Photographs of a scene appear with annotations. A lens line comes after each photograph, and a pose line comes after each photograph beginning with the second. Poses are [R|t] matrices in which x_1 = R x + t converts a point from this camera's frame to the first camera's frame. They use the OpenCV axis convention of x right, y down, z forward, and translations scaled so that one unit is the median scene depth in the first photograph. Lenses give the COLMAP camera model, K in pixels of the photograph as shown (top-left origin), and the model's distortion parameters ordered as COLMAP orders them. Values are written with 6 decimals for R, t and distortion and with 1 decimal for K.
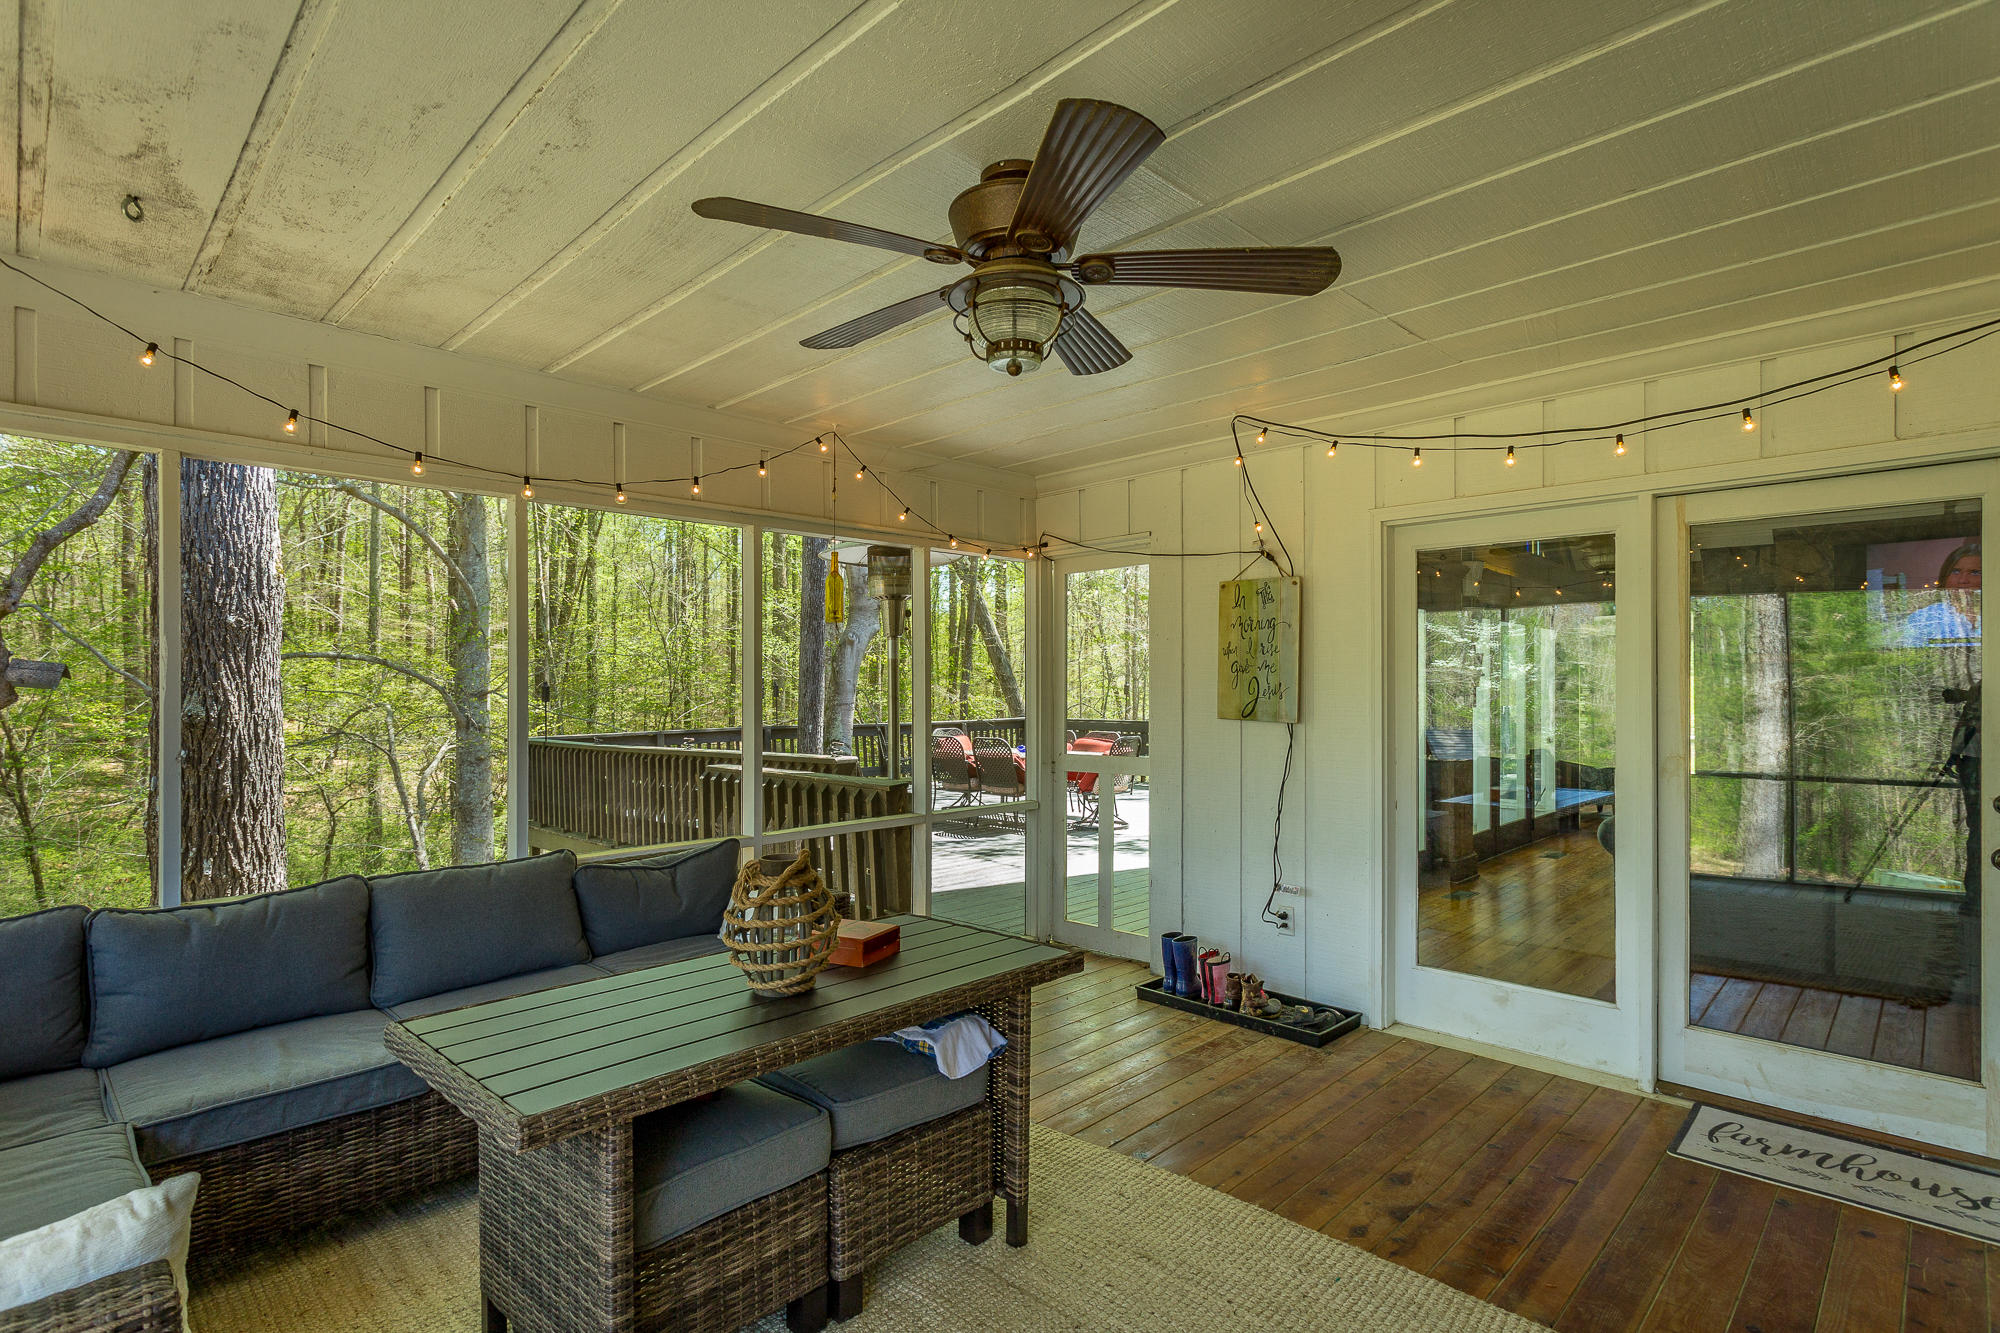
lens RADIAL K [[989.4, 0, 1010.2], [0, 989.4, 685.9], [0, 0, 1]] dist [0.000106, 0.000108]
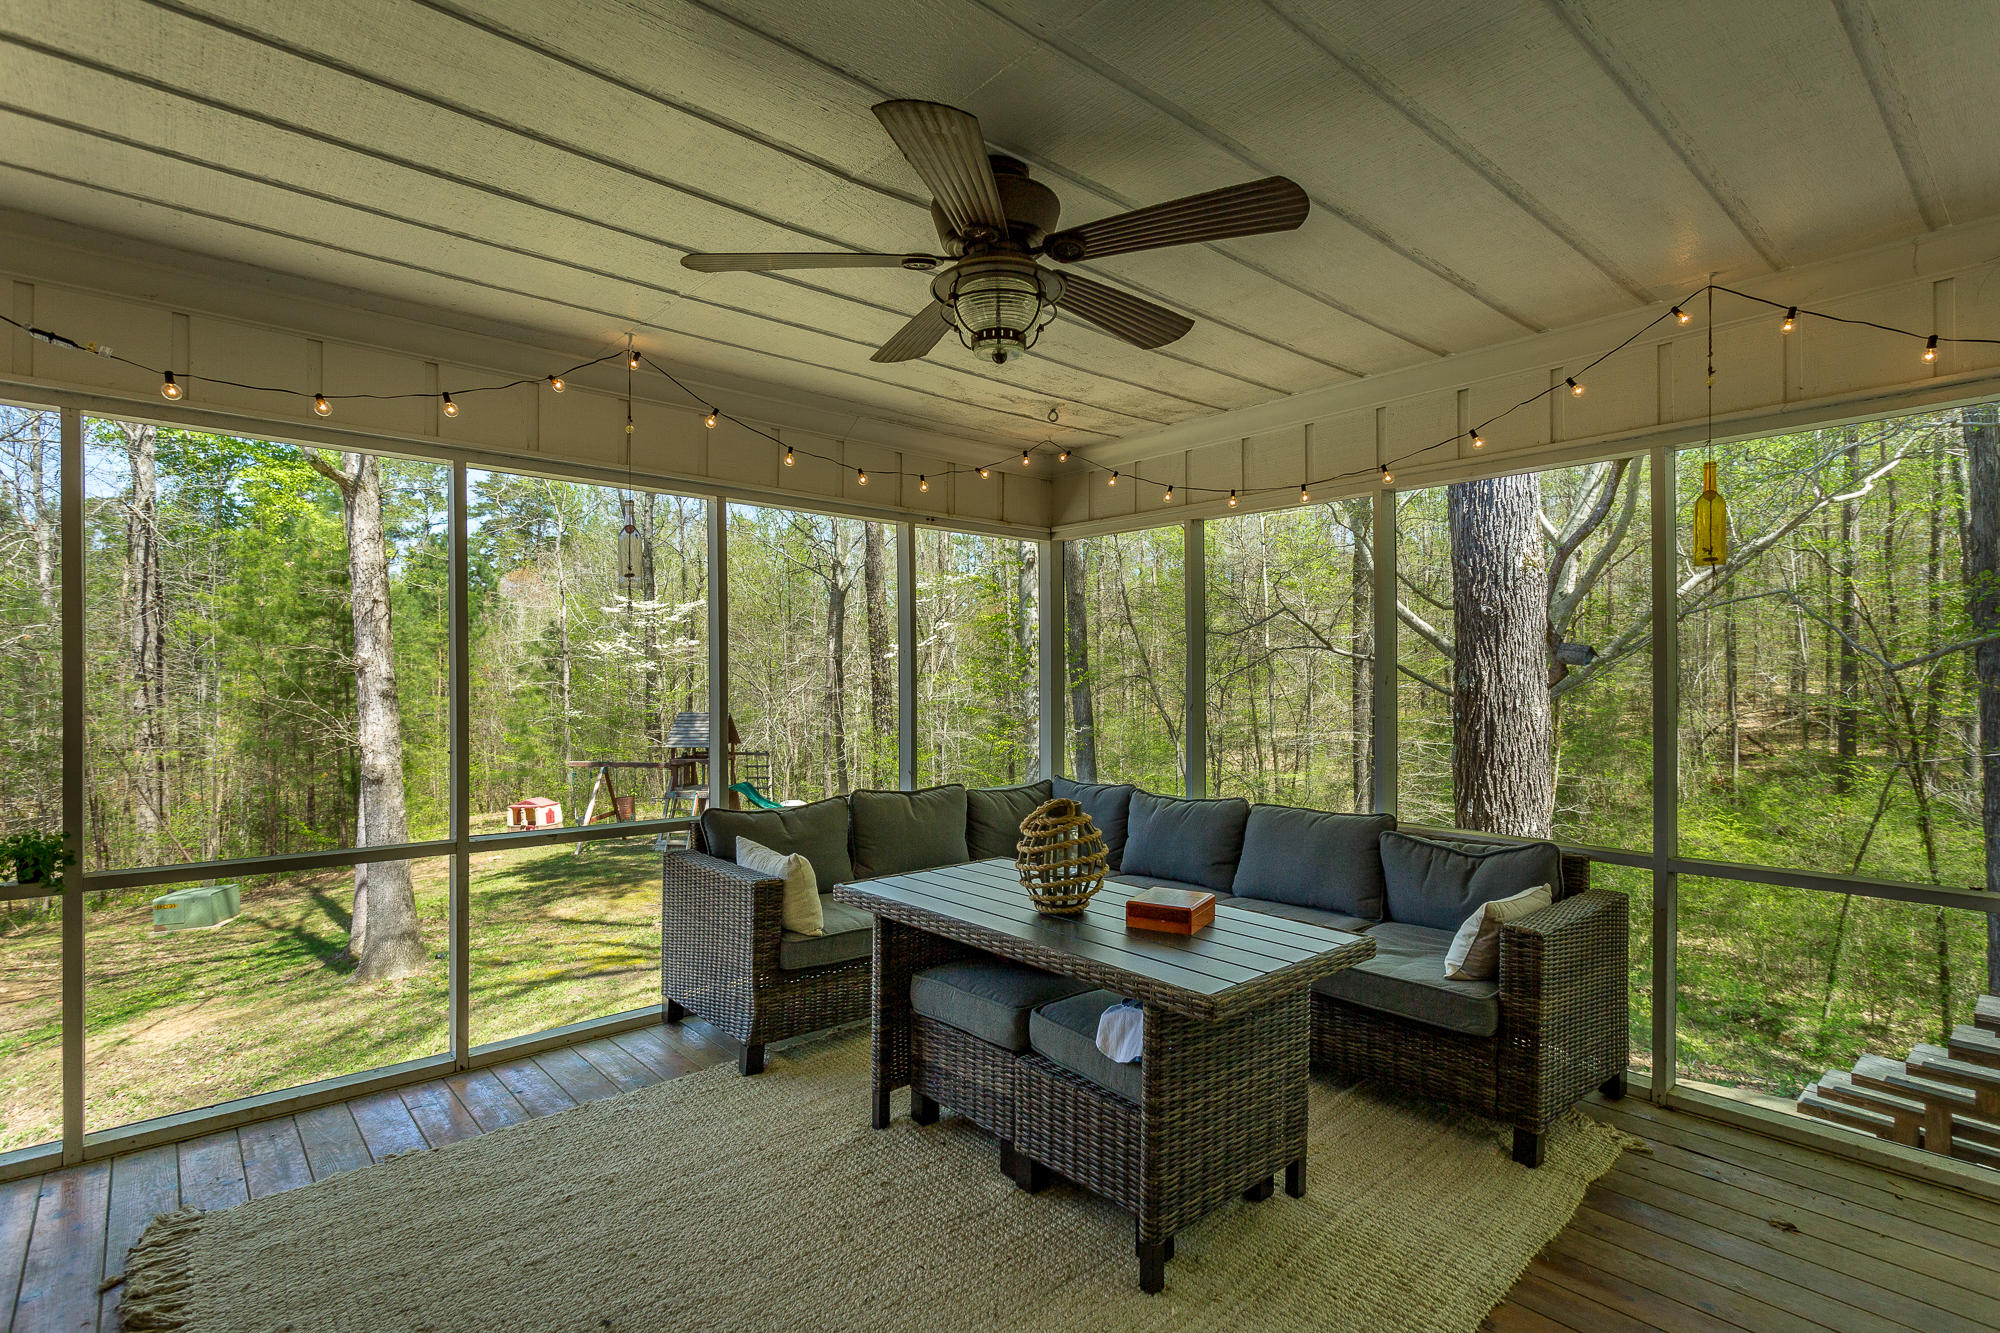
lens RADIAL K [[972.1, 0, 1000.0], [0, 972.1, 666.5], [0, 0, 1]] dist [0.000499, 0.001490]
pose [[-0.085435, -0.004282, -0.996335, 0.473693], [0.008054, 0.999955, -0.004989, 0.005581], [0.996311, -0.008450, -0.085397, 0.500993]]
